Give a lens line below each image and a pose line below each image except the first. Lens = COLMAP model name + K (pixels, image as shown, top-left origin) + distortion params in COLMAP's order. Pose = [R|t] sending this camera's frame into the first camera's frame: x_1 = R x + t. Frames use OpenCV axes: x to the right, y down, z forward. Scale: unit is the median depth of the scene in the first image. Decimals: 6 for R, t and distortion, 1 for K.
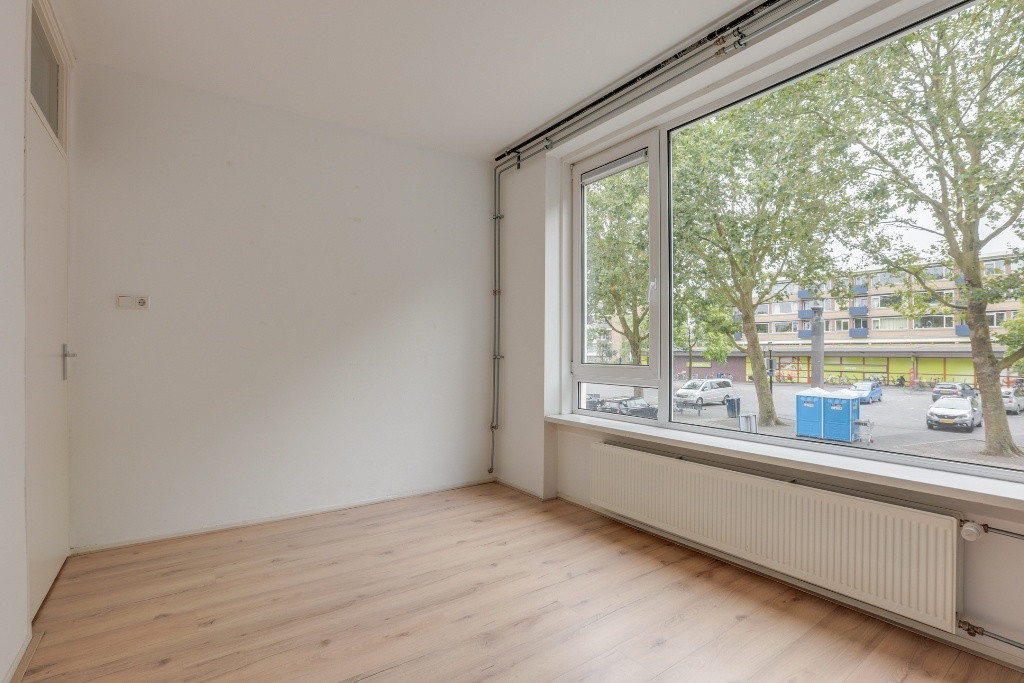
lens RADIAL K [[470.9, 0, 514.4], [0, 470.9, 346.8], [0, 0, 1]] dist [-0.042965, 0.008037]
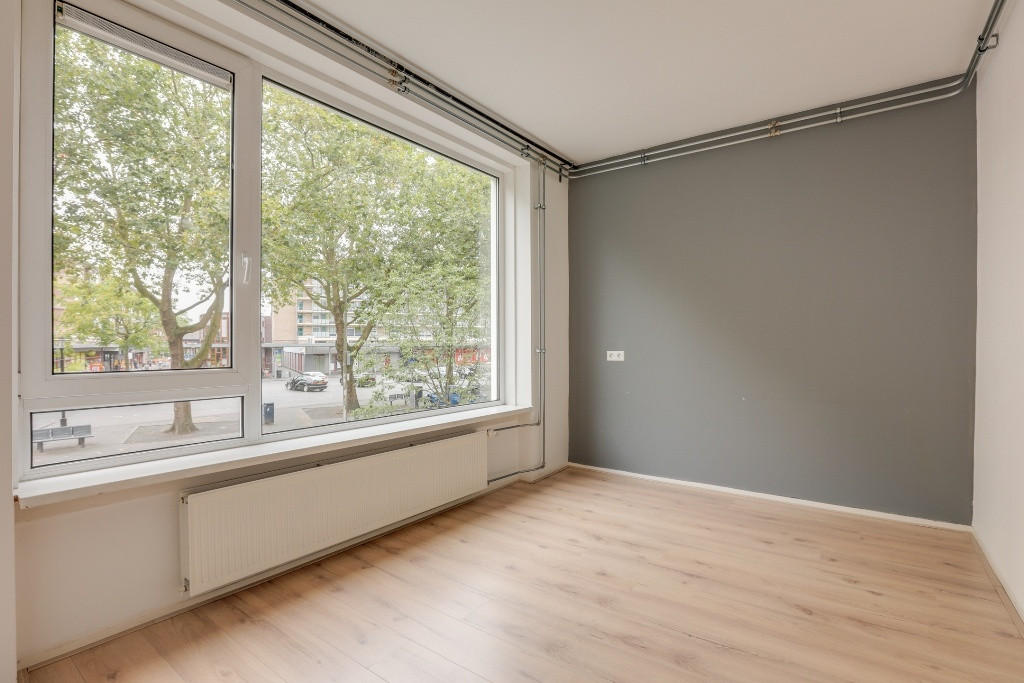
lens RADIAL K [[506.3, 0, 490.4], [0, 506.3, 344.5], [0, 0, 1]] dist [-0.038949, 0.013131]
pose [[-0.294369, 0.001925, 0.955690, -0.708849], [-0.002237, 0.999994, -0.002703, 0.005403], [-0.955689, -0.002933, -0.294363, 1.007096]]
